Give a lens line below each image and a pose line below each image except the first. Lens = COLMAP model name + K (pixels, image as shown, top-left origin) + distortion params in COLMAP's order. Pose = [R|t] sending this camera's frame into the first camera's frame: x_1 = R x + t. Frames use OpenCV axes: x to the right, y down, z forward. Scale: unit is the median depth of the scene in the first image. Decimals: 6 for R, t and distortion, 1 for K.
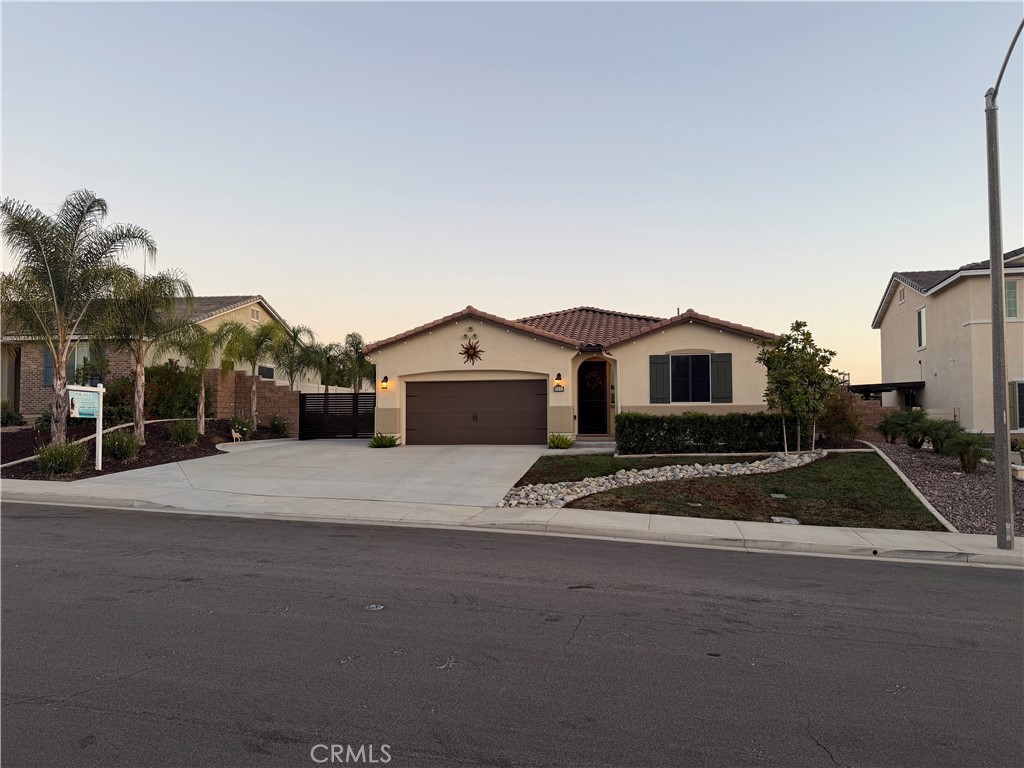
lens RADIAL K [[715.5, 0, 522.0], [0, 715.5, 378.6], [0, 0, 1]] dist [0.070575, -0.097729]
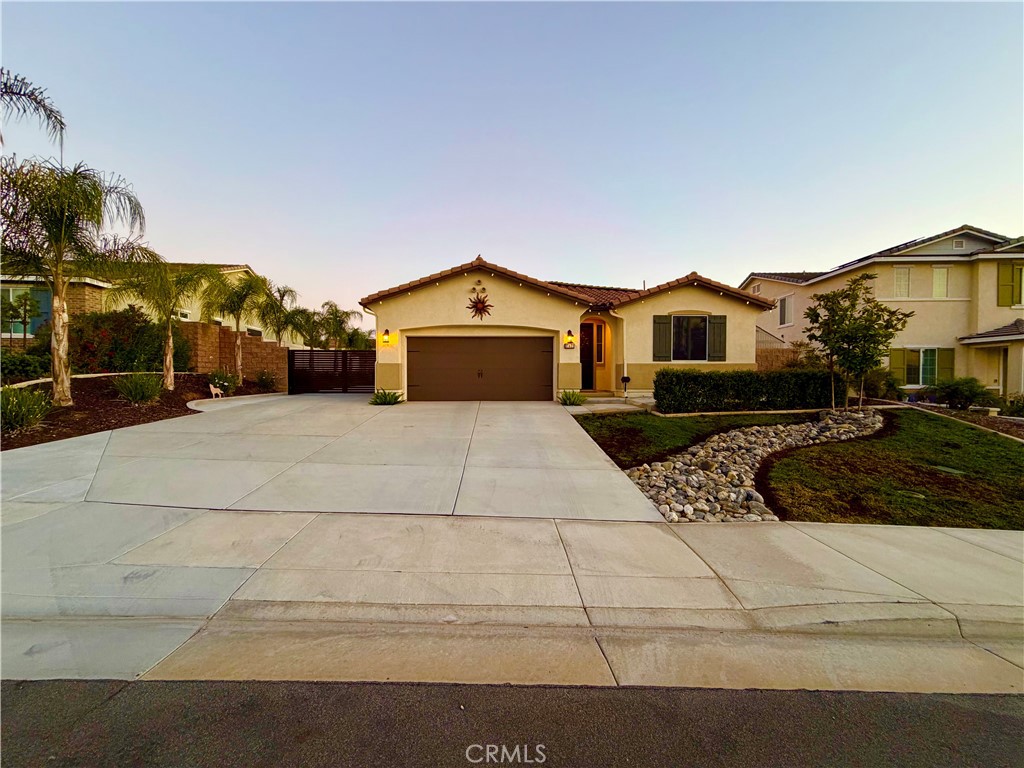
lens RADIAL K [[407.2, 0, 509.6], [0, 407.2, 384.0], [0, 0, 1]] dist [-0.001132, 0.000473]
pose [[0.978426, 0.002416, 0.206584, -0.145299], [-0.017266, 0.997390, 0.070111, 0.028511], [-0.205876, -0.072165, 0.975914, 0.442022]]
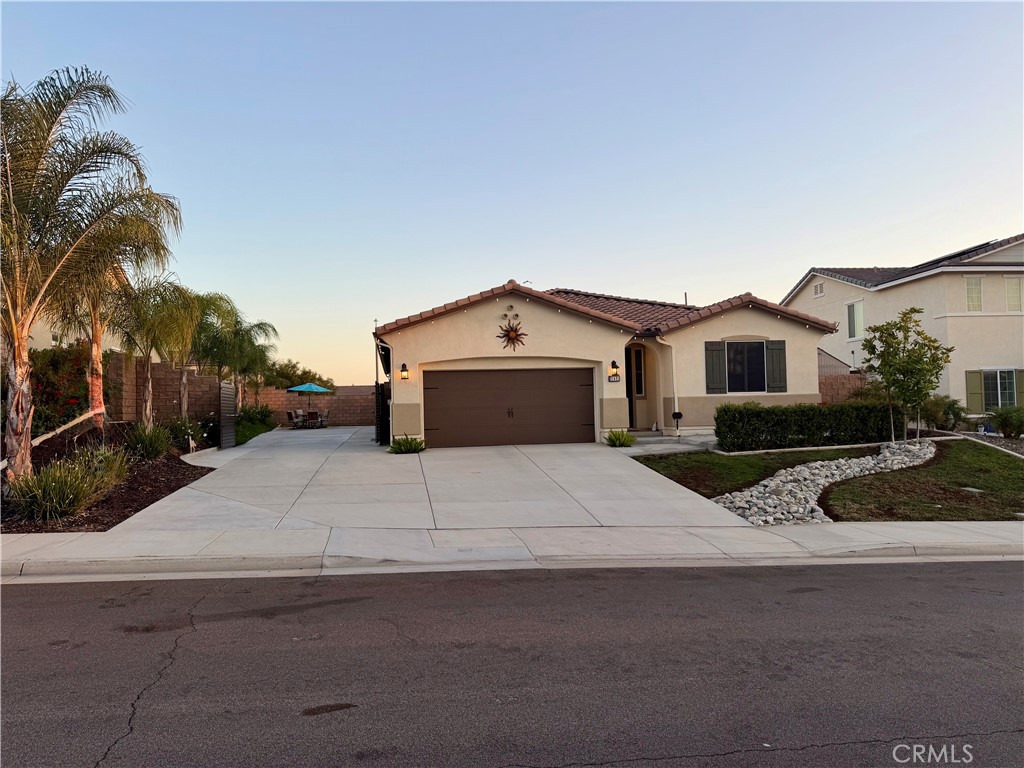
lens RADIAL K [[715.5, 0, 514.8], [0, 715.5, 380.3], [0, 0, 1]] dist [0.070575, -0.097729]
pose [[0.942051, -0.005015, 0.335432, -0.348523], [0.000026, 0.999889, 0.014875, 0.003285], [-0.335470, -0.014004, 0.941947, 0.209009]]
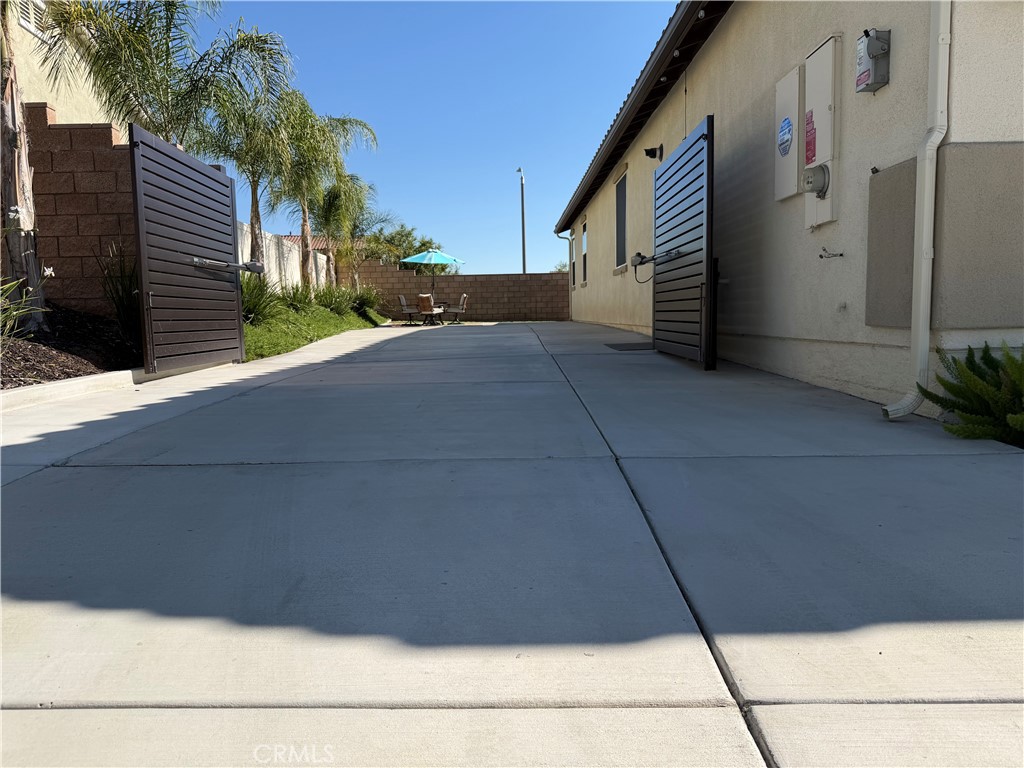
lens RADIAL K [[715.5, 0, 512.1], [0, 715.5, 397.2], [0, 0, 1]] dist [0.070575, -0.097729]
pose [[0.983263, -0.038283, 0.178124, -0.317053], [0.007507, 0.985357, 0.170337, 0.066110], [-0.182037, -0.166149, 0.969153, 0.891076]]
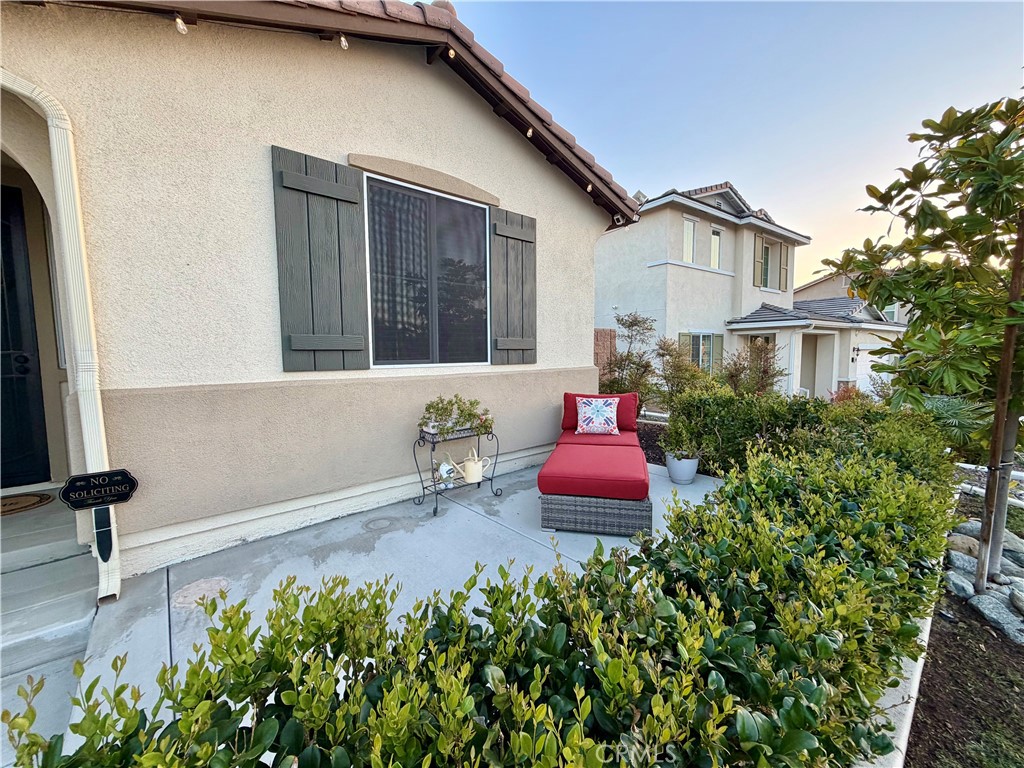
lens RADIAL K [[407.2, 0, 510.7], [0, 407.2, 387.6], [0, 0, 1]] dist [-0.001132, 0.000473]
pose [[0.639753, -0.066507, 0.765698, 0.122396], [-0.038757, 0.992190, 0.118561, 0.020809], [-0.767603, -0.105526, 0.632179, 0.835258]]
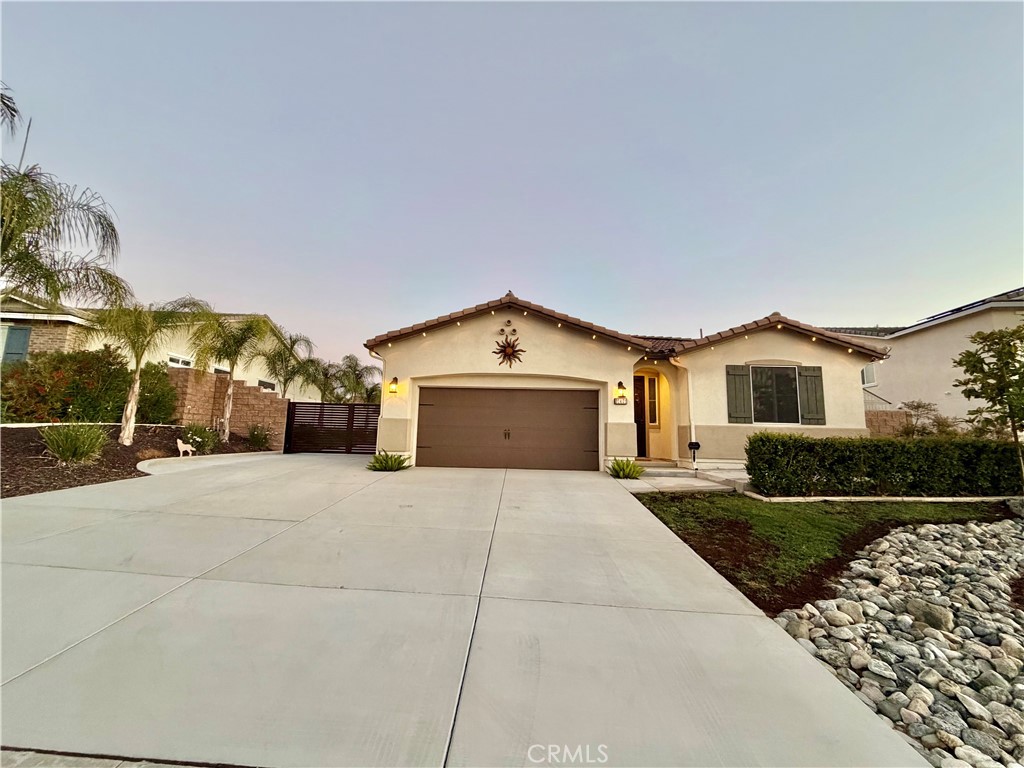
lens RADIAL K [[407.2, 0, 509.5], [0, 407.2, 383.9], [0, 0, 1]] dist [-0.001132, 0.000473]
pose [[0.988484, 0.048772, 0.143249, -0.133134], [-0.037569, 0.996095, -0.079895, 0.035315], [-0.146586, 0.073594, 0.986457, 0.554479]]
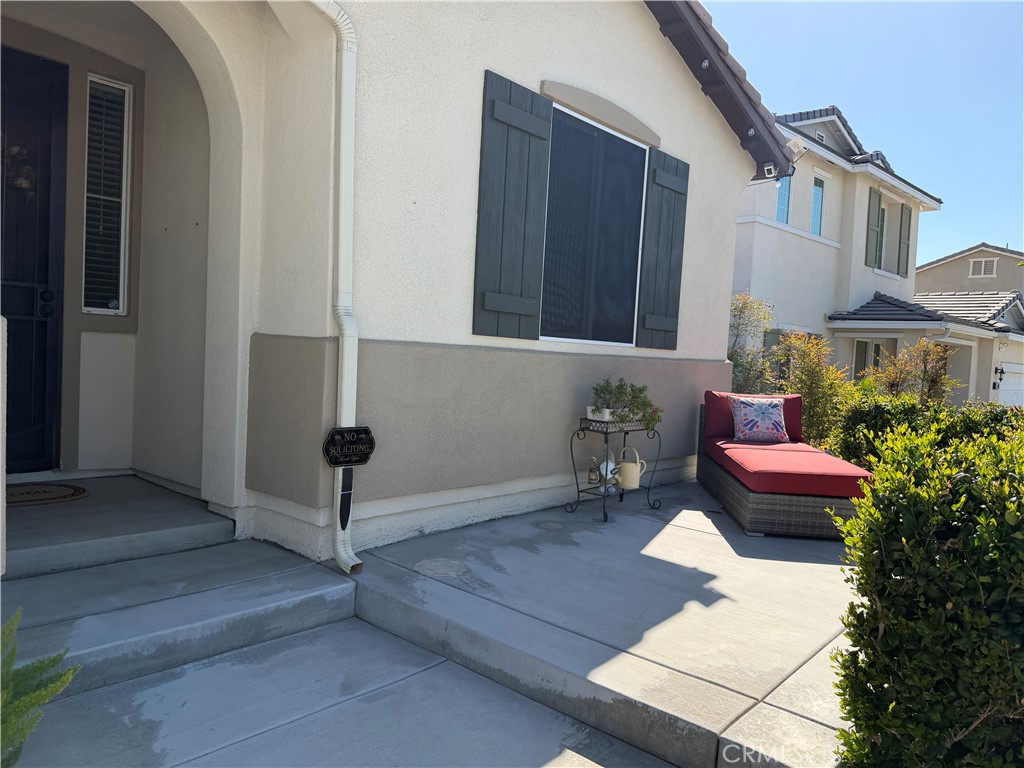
lens RADIAL K [[744.2, 0, 505.9], [0, 744.2, 392.5], [0, 0, 1]] dist [0.037585, -0.043057]
pose [[0.520341, -0.010507, 0.853894, 0.015374], [-0.105064, 0.991540, 0.076224, 0.032870], [-0.847471, -0.129376, 0.514835, 0.859713]]
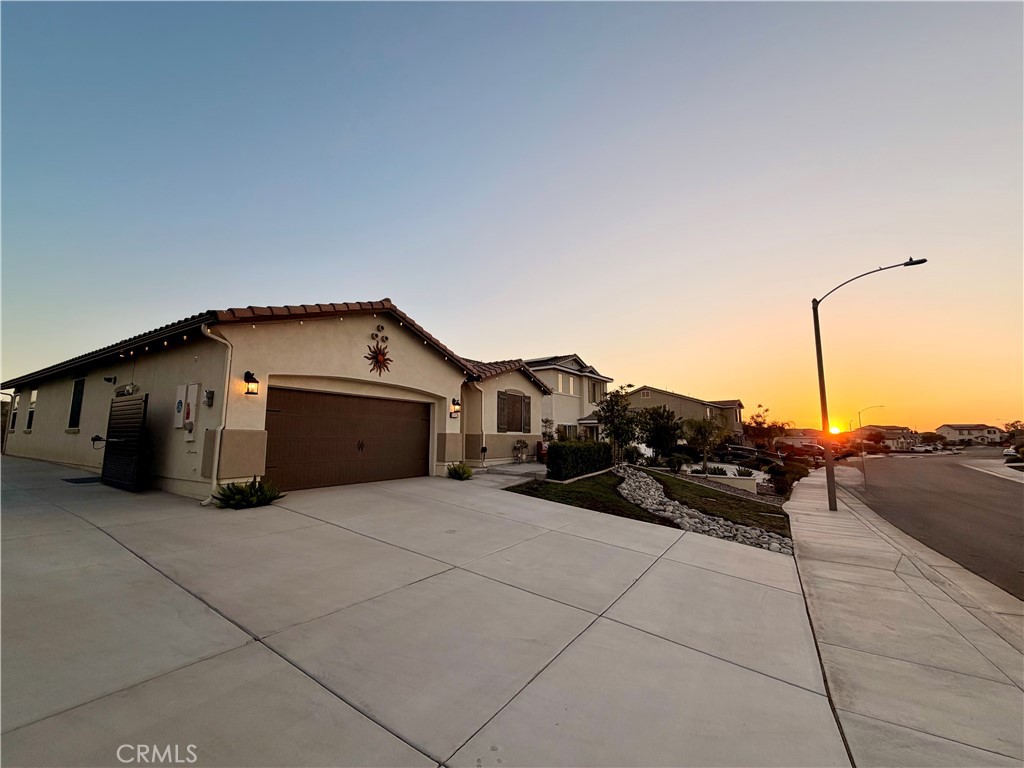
lens RADIAL K [[407.2, 0, 510.4], [0, 407.2, 386.7], [0, 0, 1]] dist [-0.001132, 0.000473]
pose [[0.375489, 0.122574, 0.918686, -0.409014], [-0.062160, 0.992315, -0.106991, 0.029549], [-0.924740, -0.016931, 0.380223, 0.708392]]
